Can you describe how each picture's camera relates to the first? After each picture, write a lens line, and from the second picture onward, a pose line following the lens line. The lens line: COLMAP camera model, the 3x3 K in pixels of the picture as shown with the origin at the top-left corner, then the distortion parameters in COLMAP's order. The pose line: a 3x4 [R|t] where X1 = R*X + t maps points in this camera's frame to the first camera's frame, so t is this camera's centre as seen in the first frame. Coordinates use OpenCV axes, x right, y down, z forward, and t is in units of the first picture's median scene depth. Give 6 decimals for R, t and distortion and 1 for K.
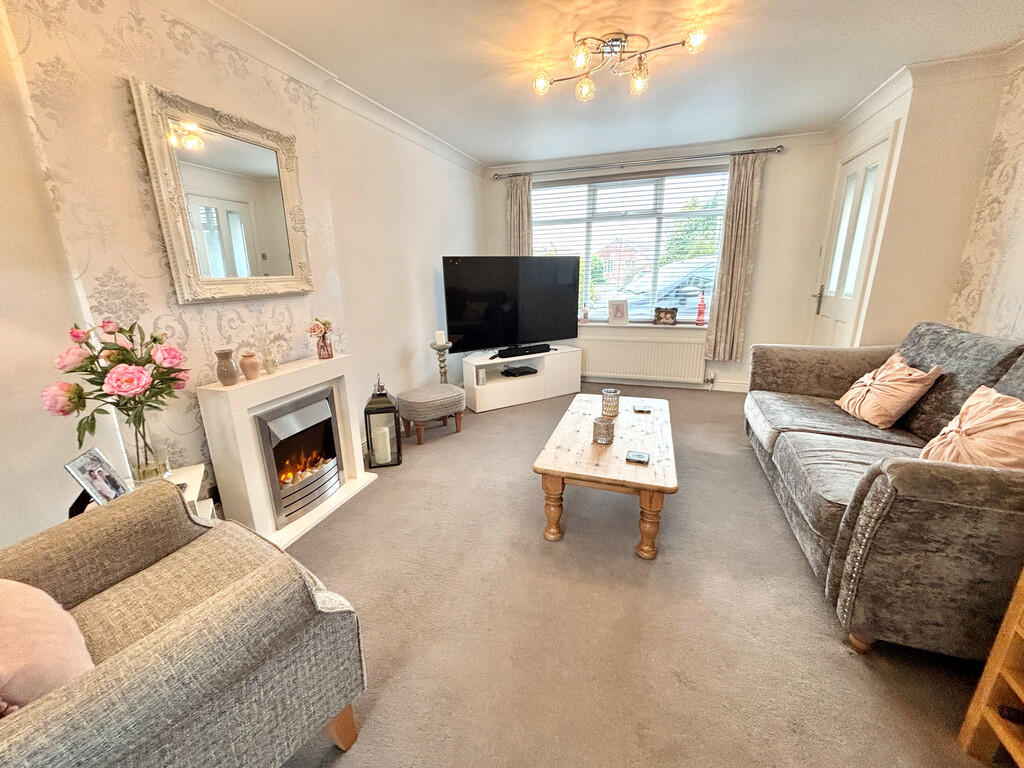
lens RADIAL K [[413.4, 0, 513.0], [0, 413.4, 384.7], [0, 0, 1]] dist [0.003592, 0.000481]
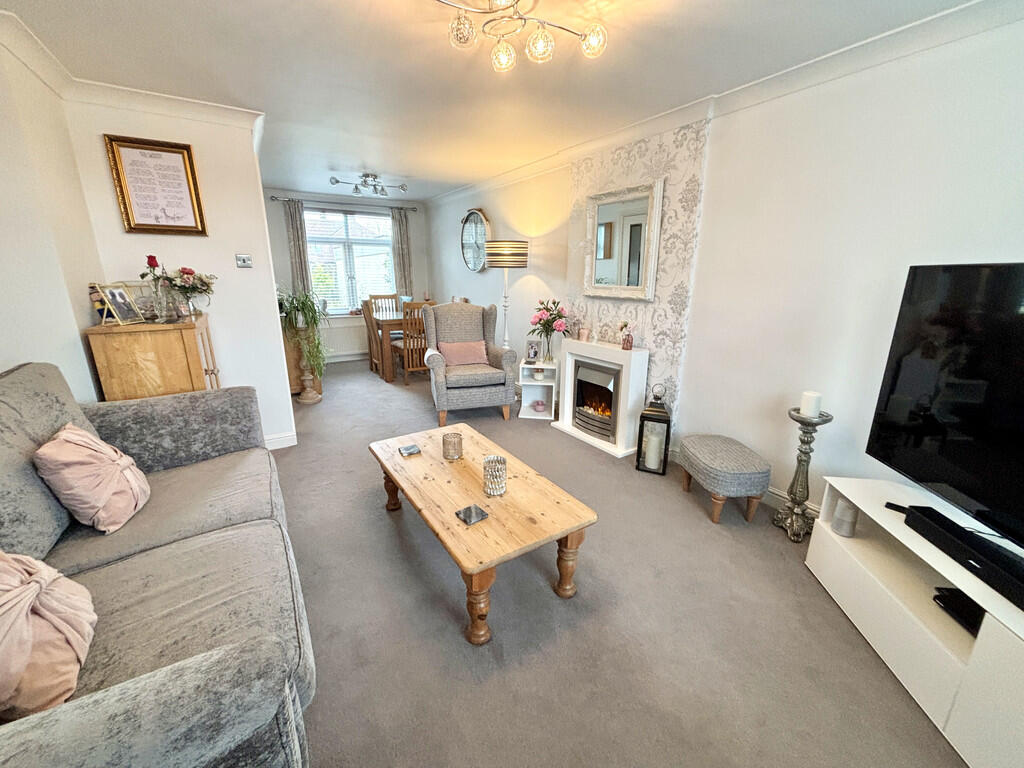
lens RADIAL K [[413.4, 0, 506.2], [0, 413.4, 378.9], [0, 0, 1]] dist [0.003592, 0.000481]
pose [[-0.623521, 0.212372, -0.752410, 0.843530], [-0.200463, 0.886794, 0.416426, -0.478716], [0.755670, 0.410480, -0.510362, 1.506712]]
